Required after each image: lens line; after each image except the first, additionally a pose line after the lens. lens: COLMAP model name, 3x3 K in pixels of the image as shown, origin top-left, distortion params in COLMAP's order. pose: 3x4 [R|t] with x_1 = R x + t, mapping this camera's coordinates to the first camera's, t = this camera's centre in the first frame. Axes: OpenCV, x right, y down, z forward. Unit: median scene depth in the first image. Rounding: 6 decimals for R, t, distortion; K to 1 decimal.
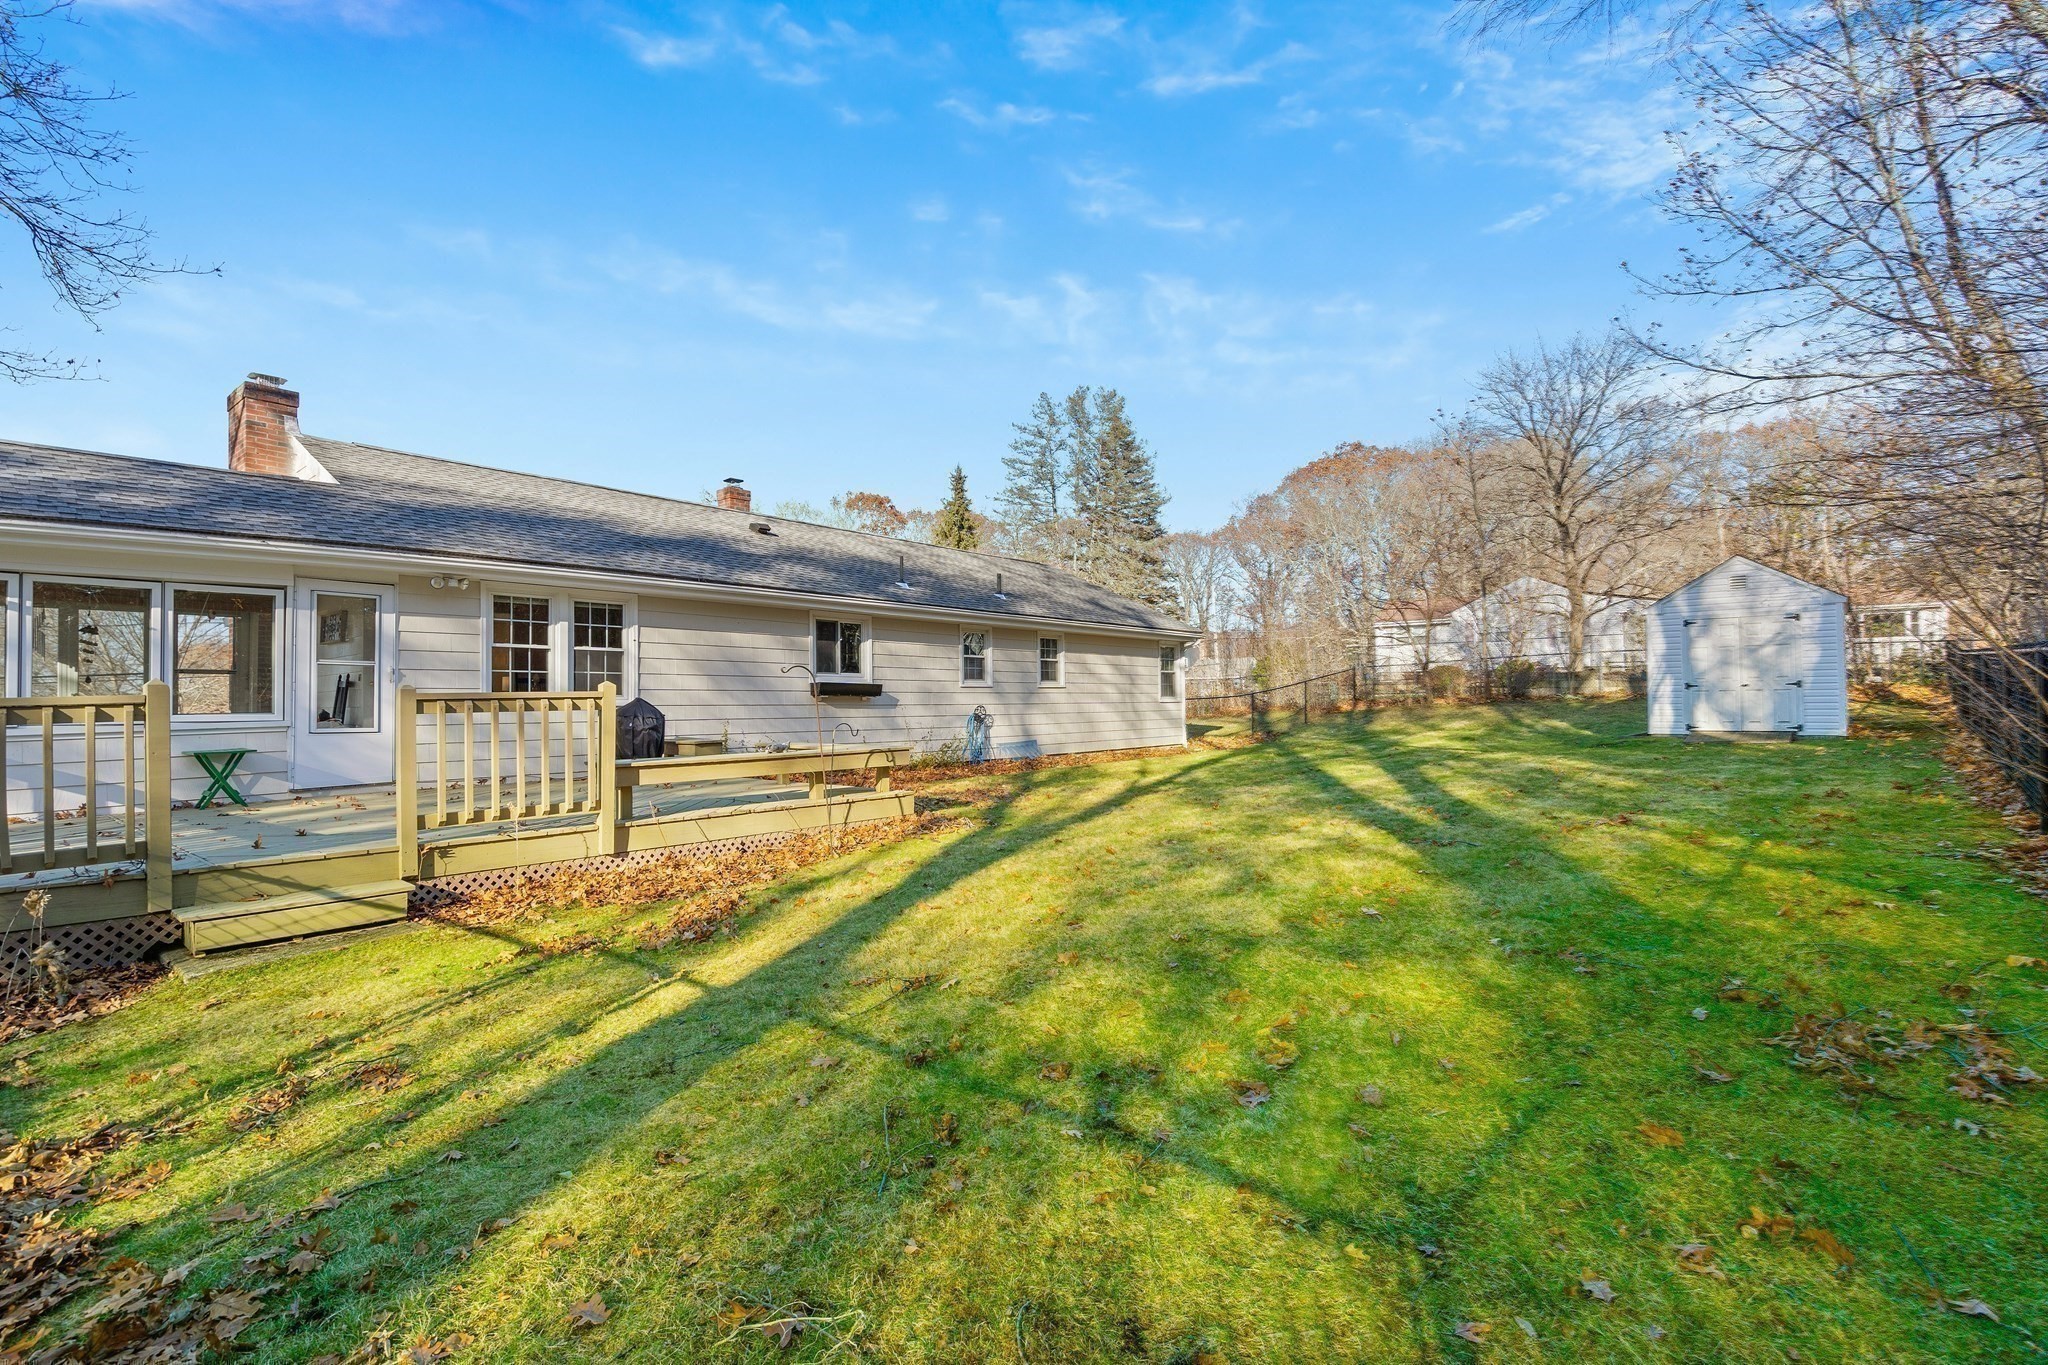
lens RADIAL K [[945.5, 0, 1024.8], [0, 945.5, 705.4], [0, 0, 1]] dist [-0.000592, 0.000667]
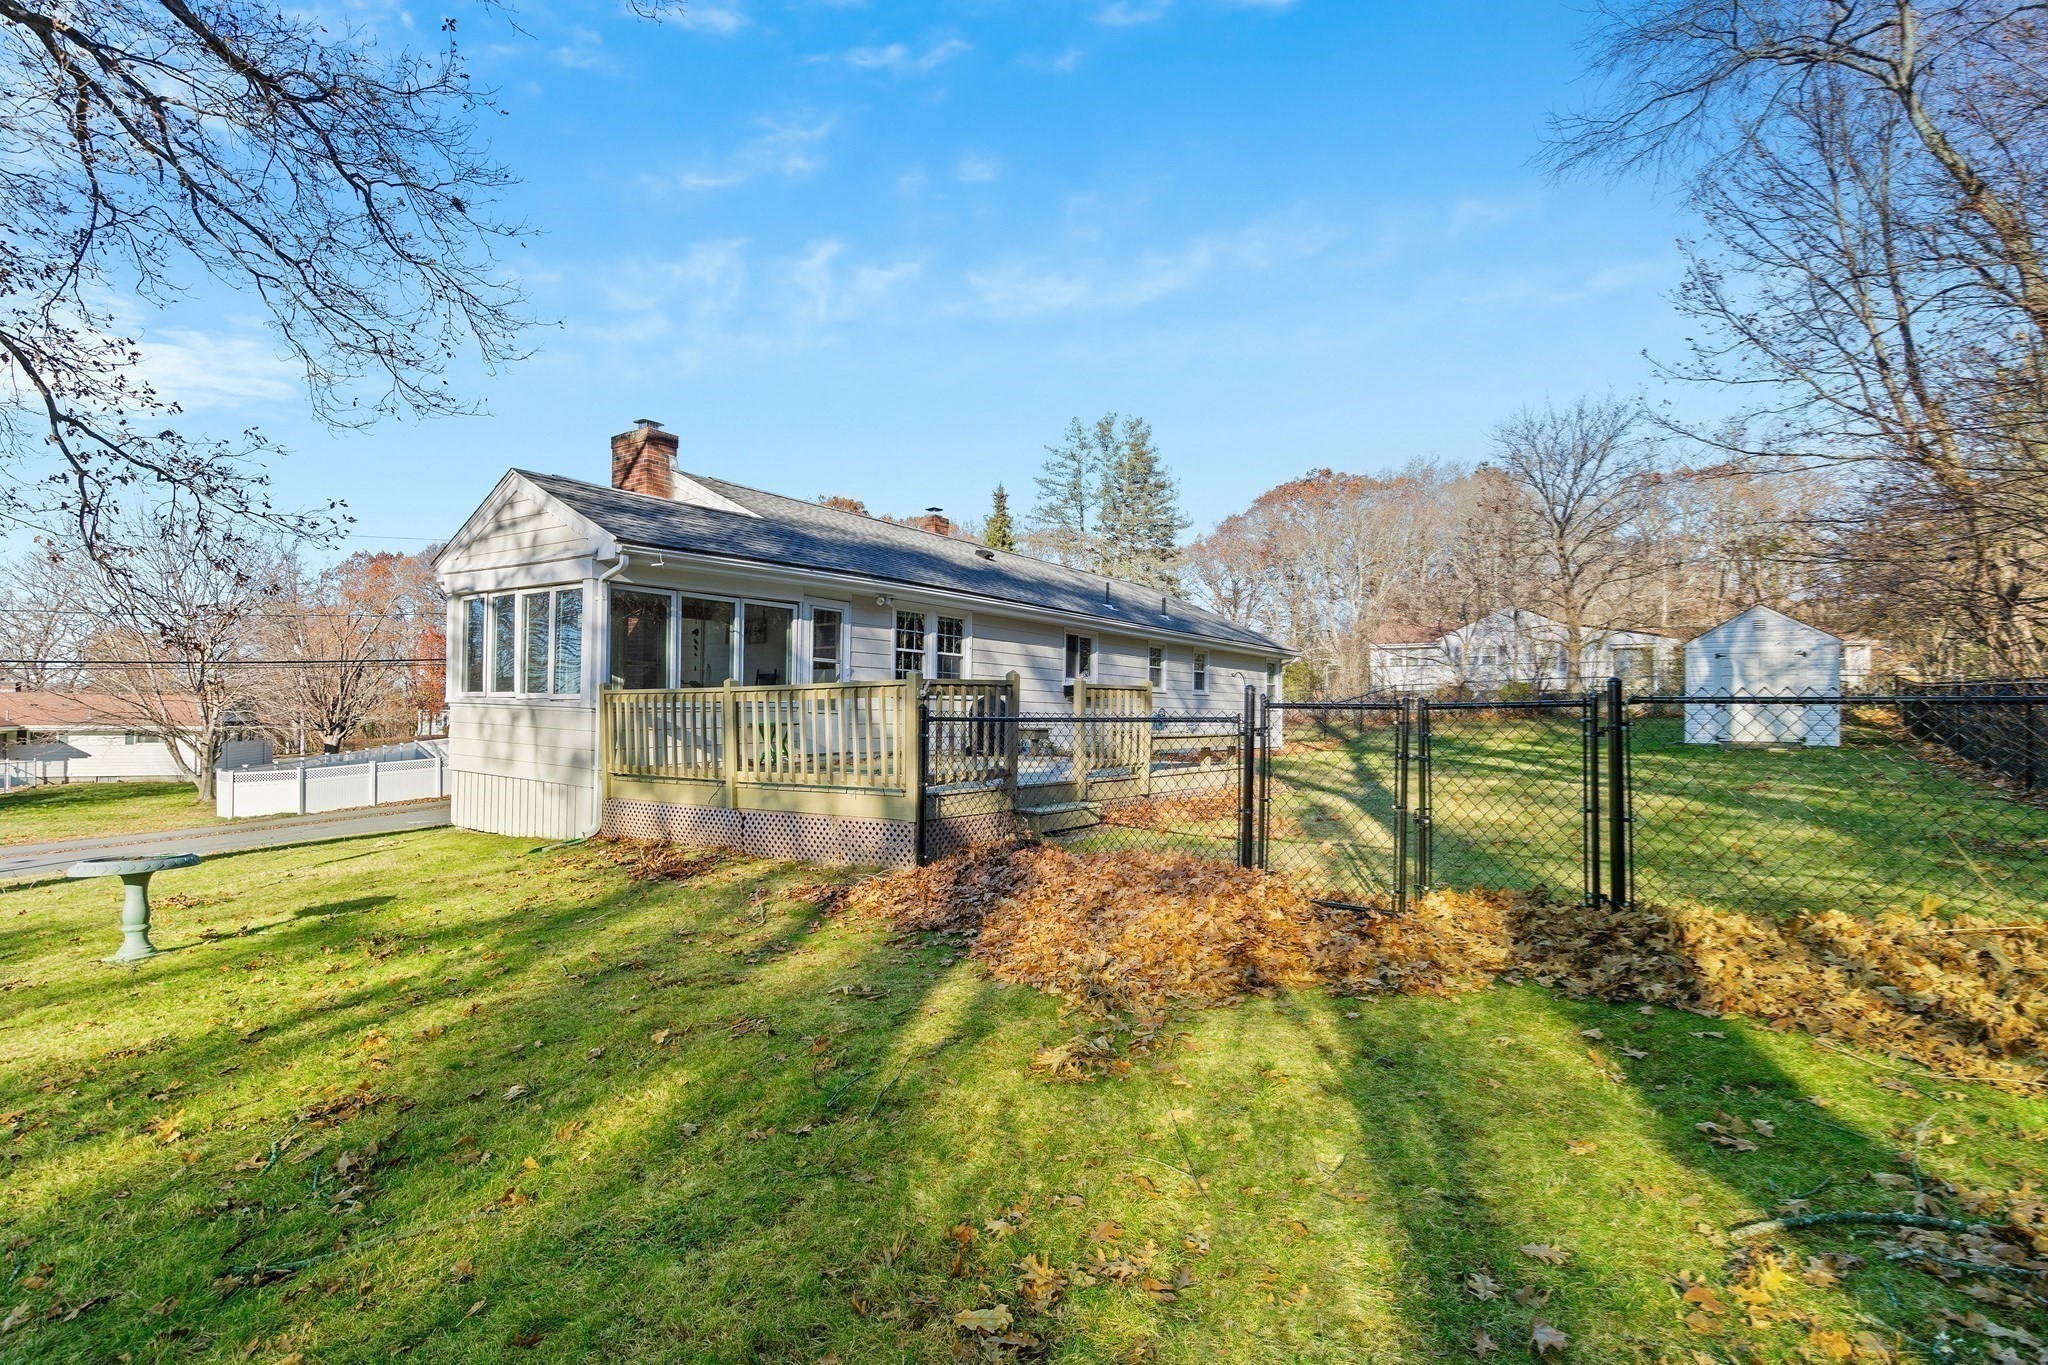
lens RADIAL K [[971.1, 0, 1020.6], [0, 971.1, 723.0], [0, 0, 1]] dist [-0.002247, -0.000608]
pose [[0.996802, 0.022175, 0.076775, -0.286110], [-0.022660, 0.999728, 0.005447, 0.015134], [-0.076634, -0.007169, 0.997034, -0.194992]]
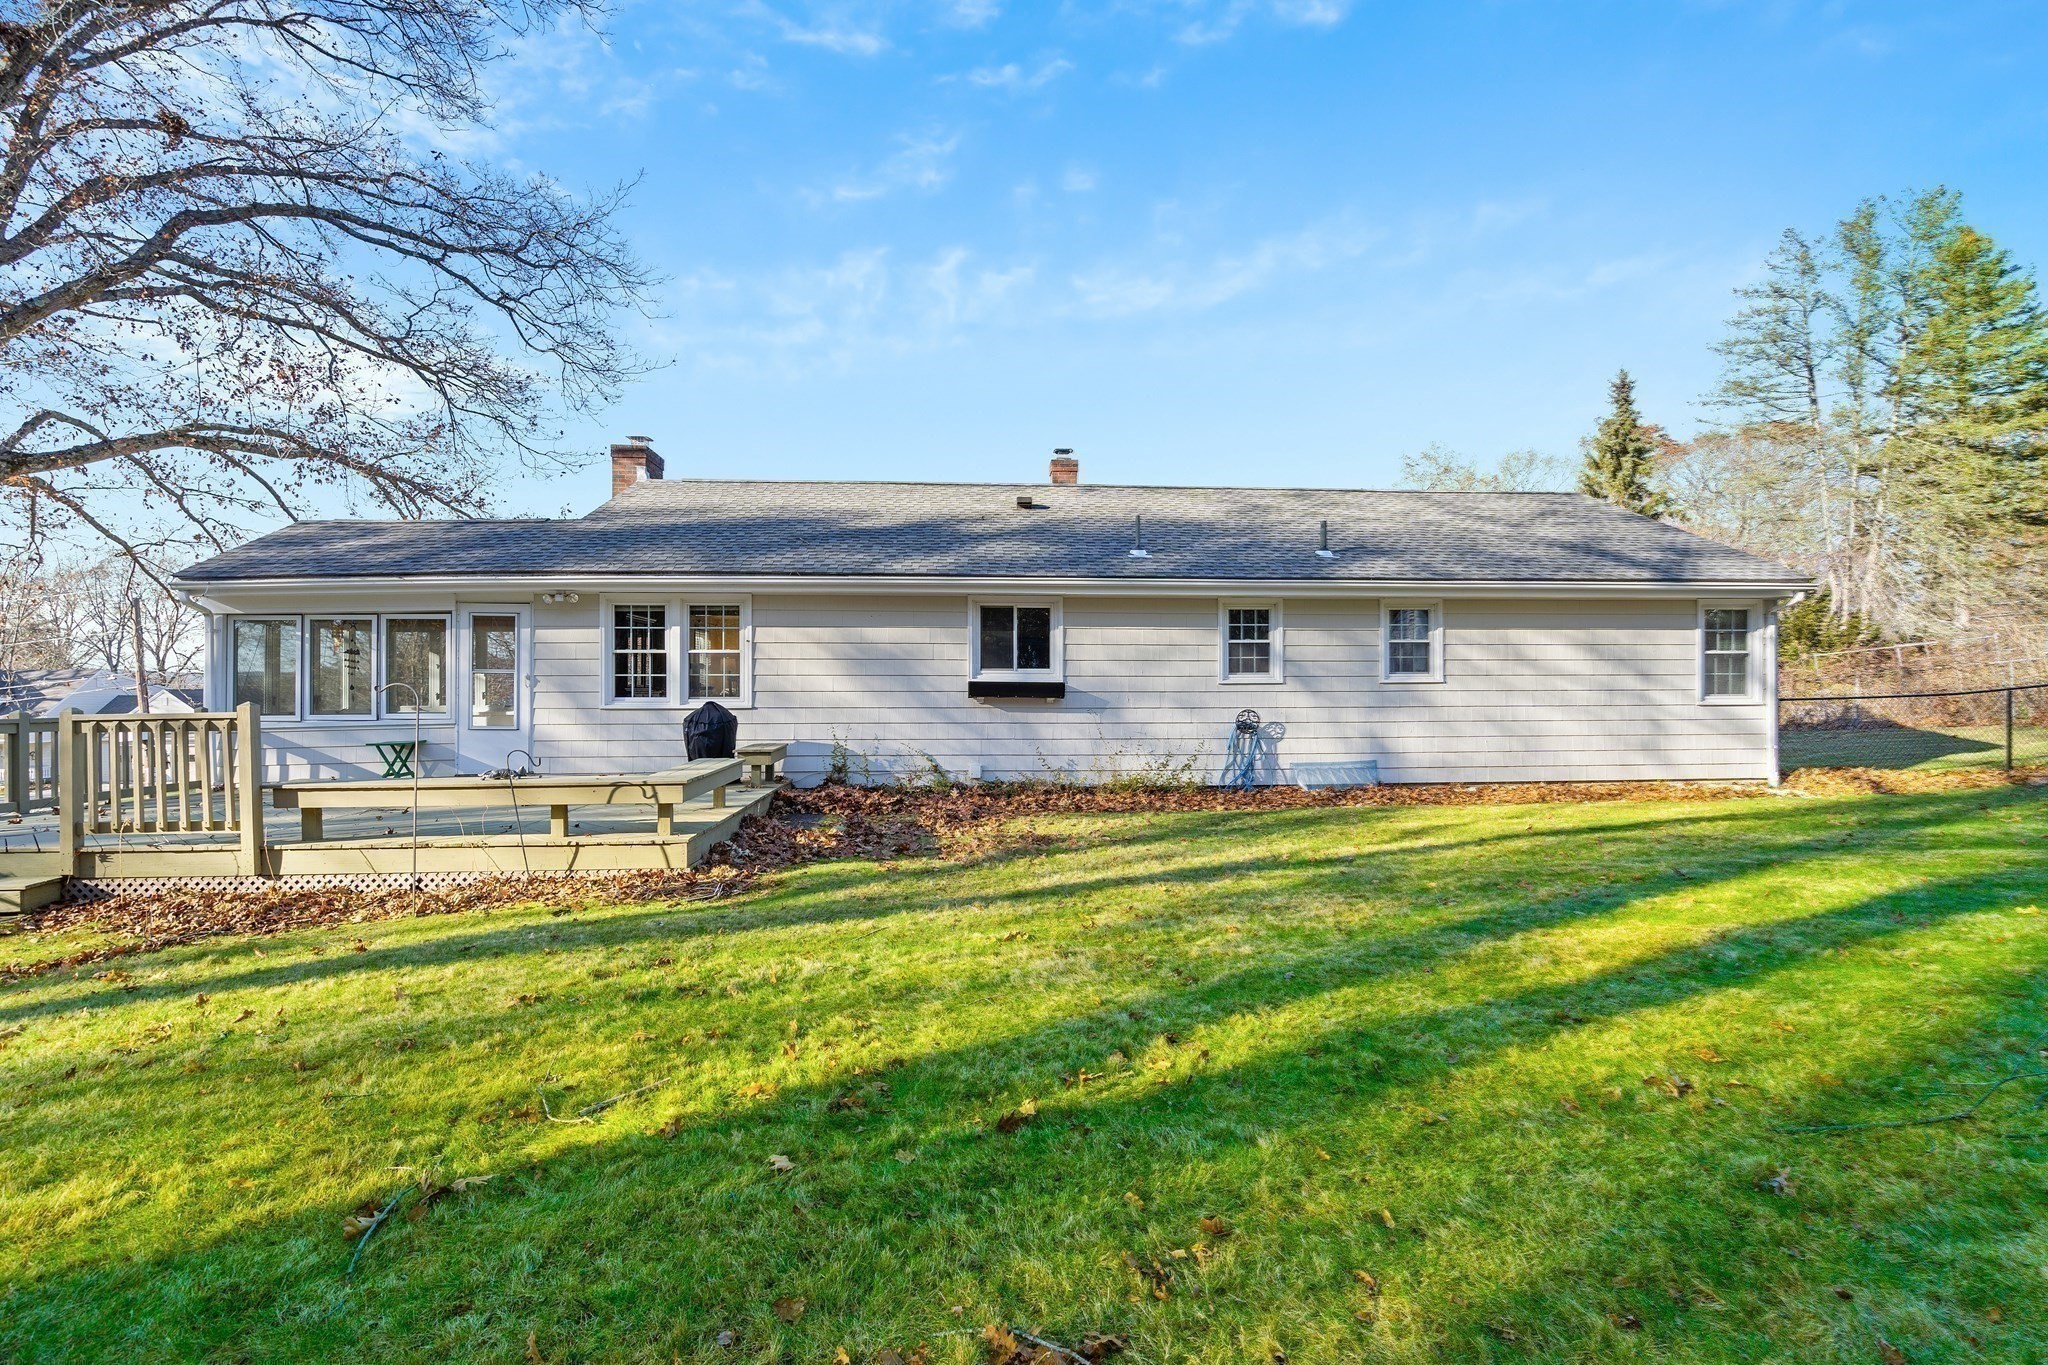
lens RADIAL K [[945.5, 0, 1024.8], [0, 945.5, 705.4], [0, 0, 1]] dist [-0.000592, 0.000667]
pose [[0.699445, 0.022035, -0.714347, 0.310760], [-0.004339, 0.999637, 0.026586, -0.018940], [0.714673, -0.015496, 0.699287, 0.331396]]
